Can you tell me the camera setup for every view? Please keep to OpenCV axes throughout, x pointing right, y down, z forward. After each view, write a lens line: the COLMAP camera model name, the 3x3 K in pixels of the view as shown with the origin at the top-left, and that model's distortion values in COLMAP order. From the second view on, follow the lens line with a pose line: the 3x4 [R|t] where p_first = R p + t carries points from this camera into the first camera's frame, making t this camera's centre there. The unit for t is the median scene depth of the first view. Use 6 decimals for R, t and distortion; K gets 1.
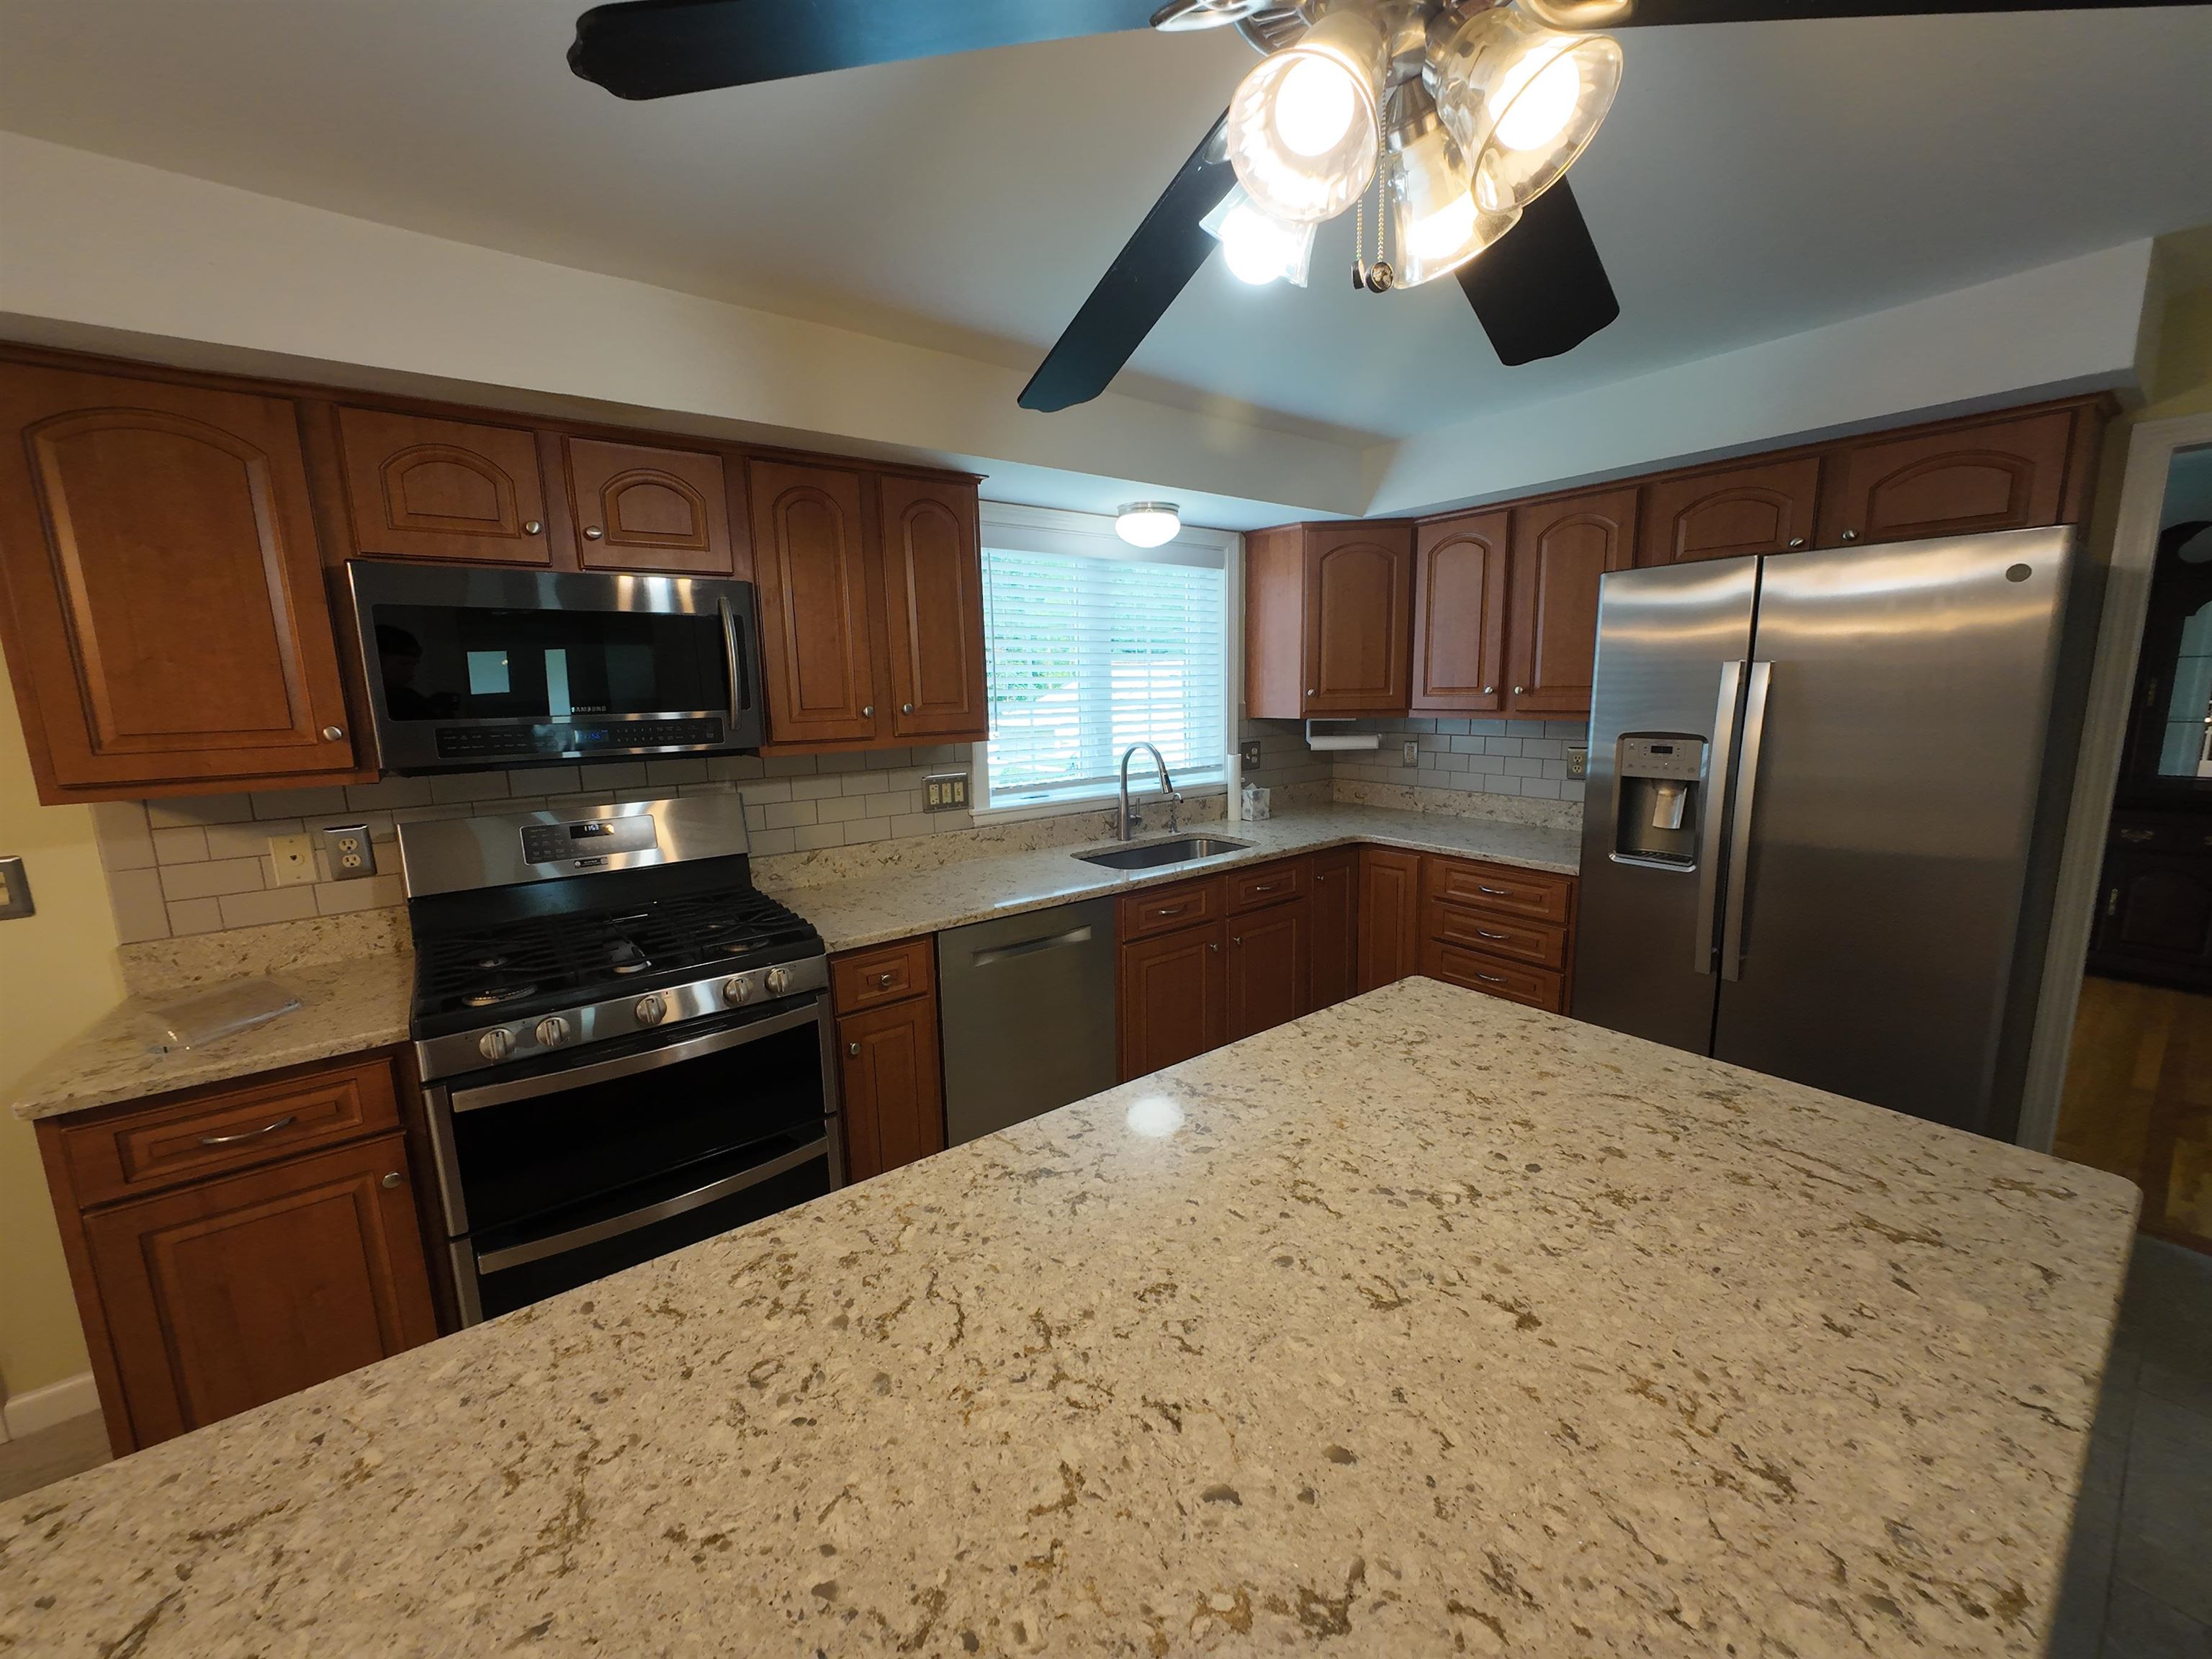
lens RADIAL K [[855.6, 0, 1106.5], [0, 855.6, 823.5], [0, 0, 1]] dist [-0.000648, -0.000134]
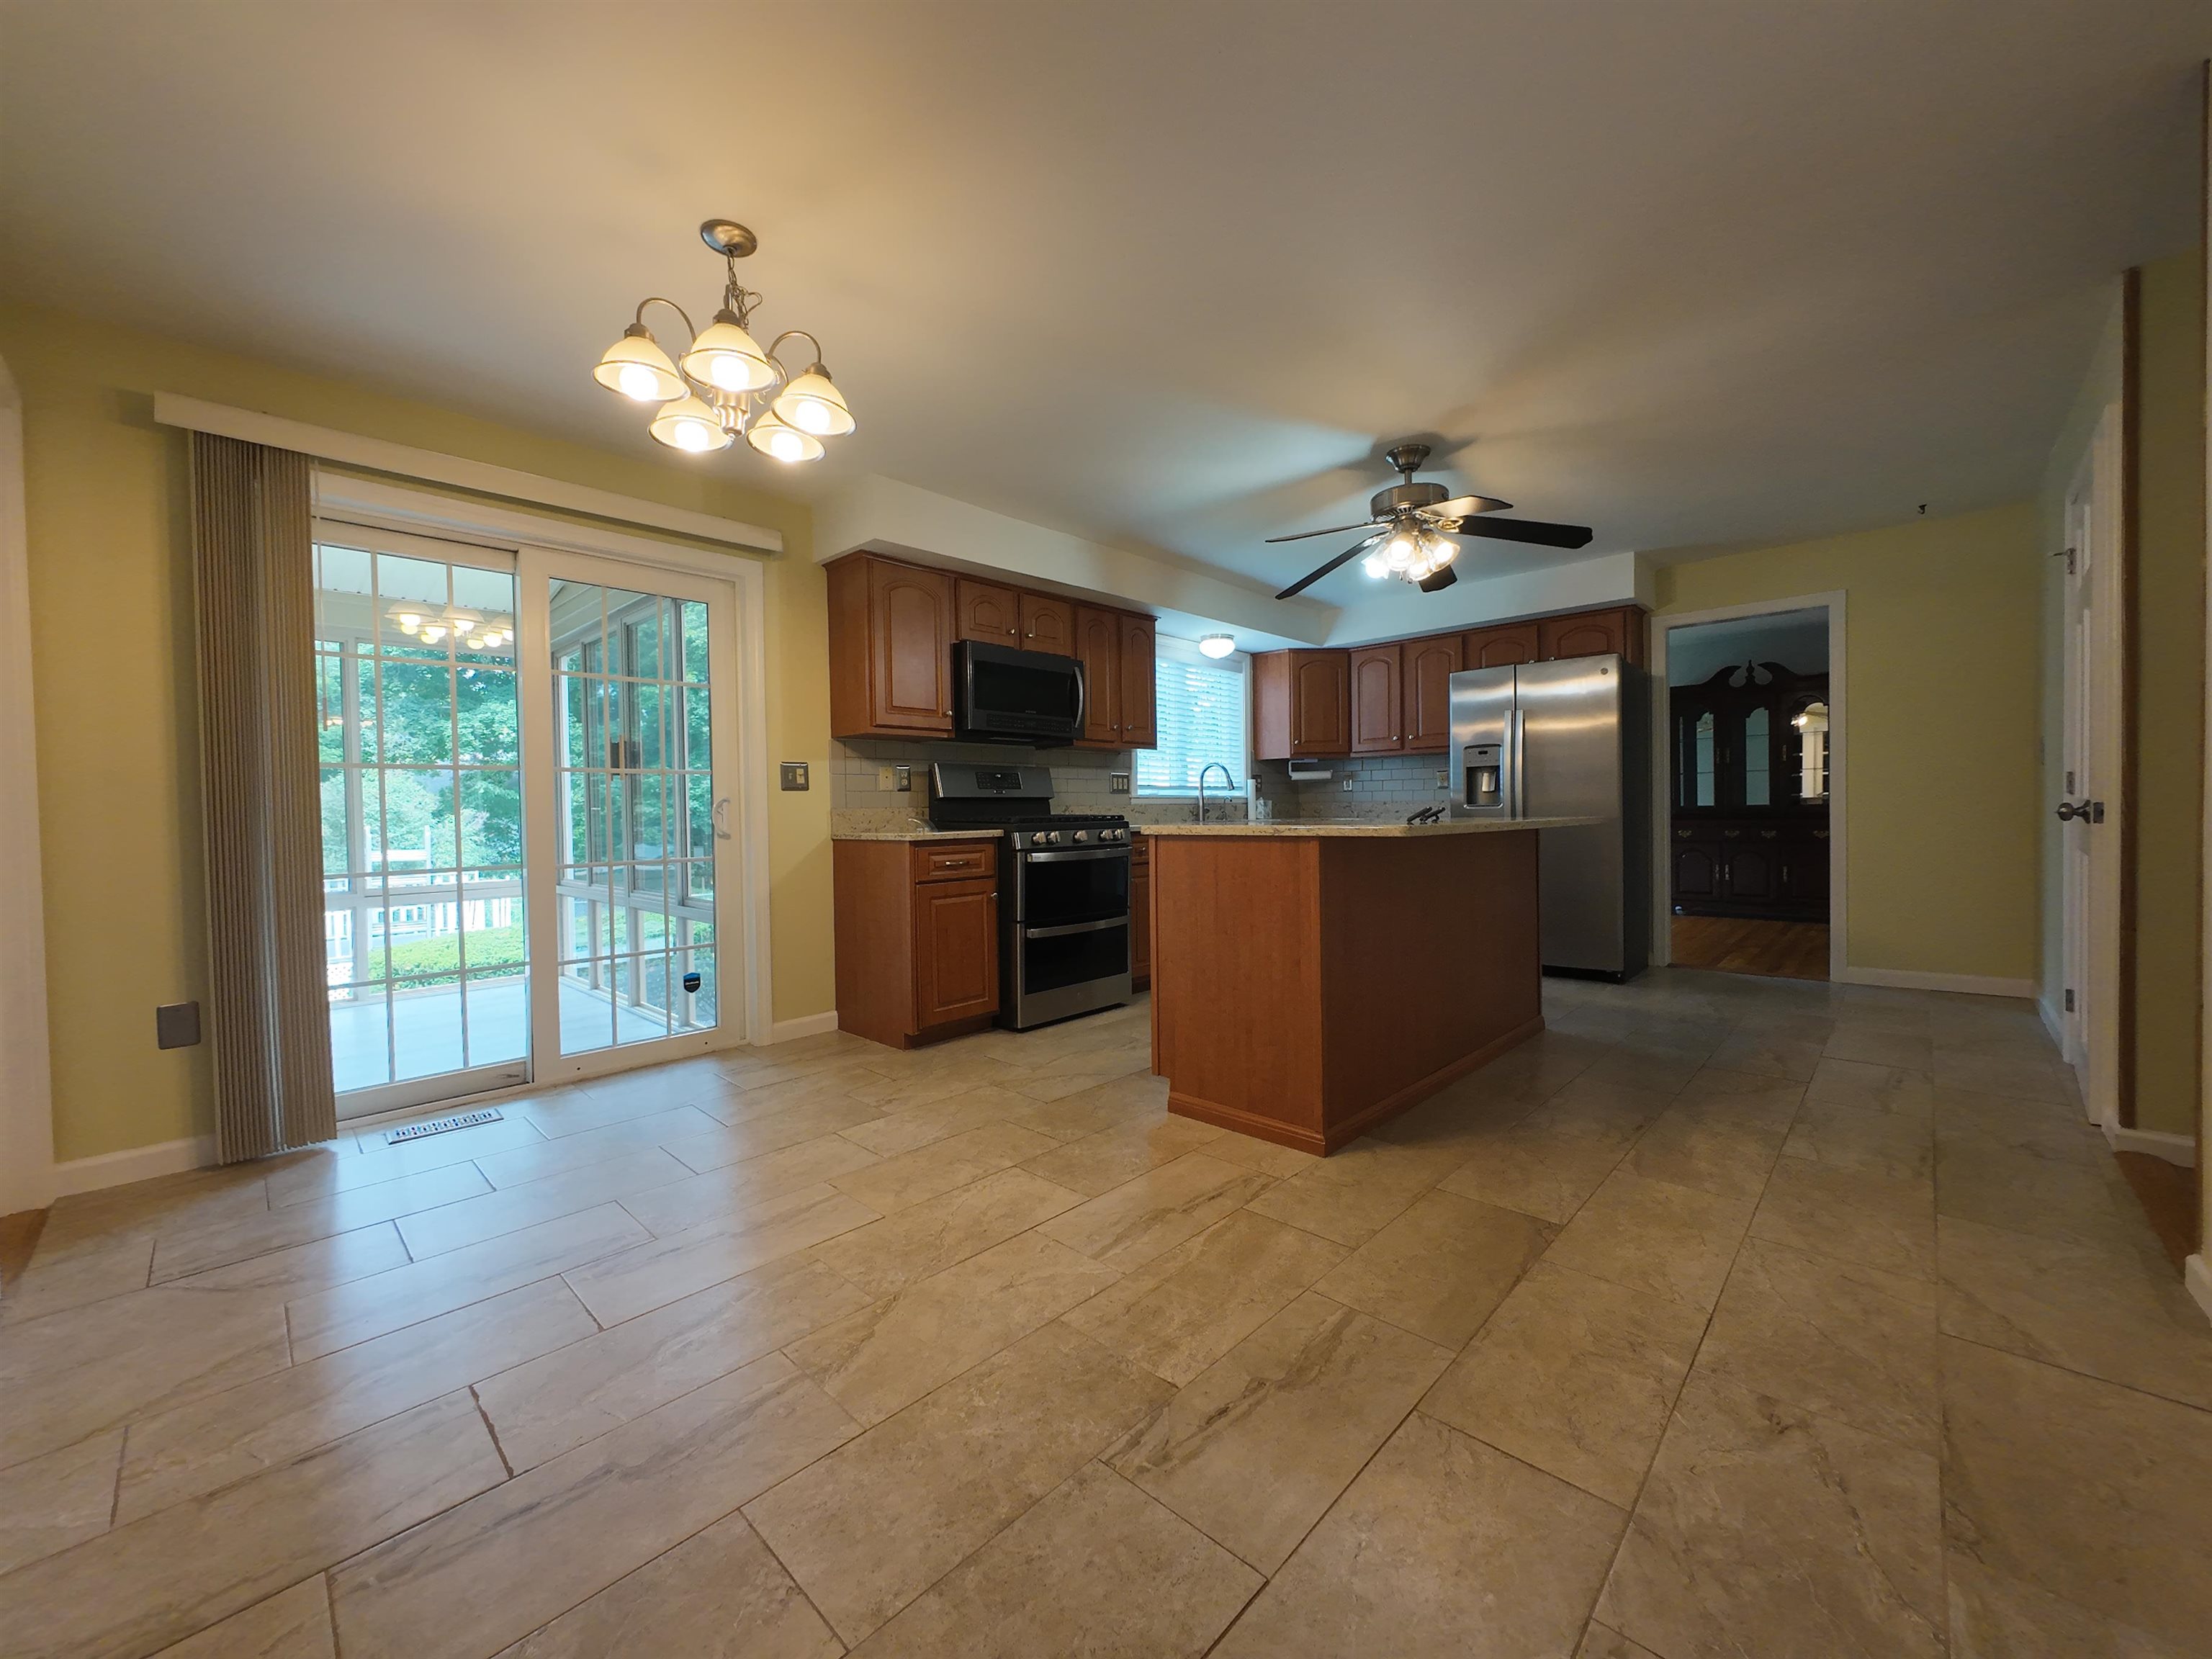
lens RADIAL K [[855.6, 0, 1108.3], [0, 855.6, 829.7], [0, 0, 1]] dist [-0.000648, -0.000134]
pose [[0.988450, 0.004148, 0.151490, -0.438602], [0.017577, 0.989741, -0.141787, 0.286527], [-0.150524, 0.142812, 0.978237, -0.678250]]
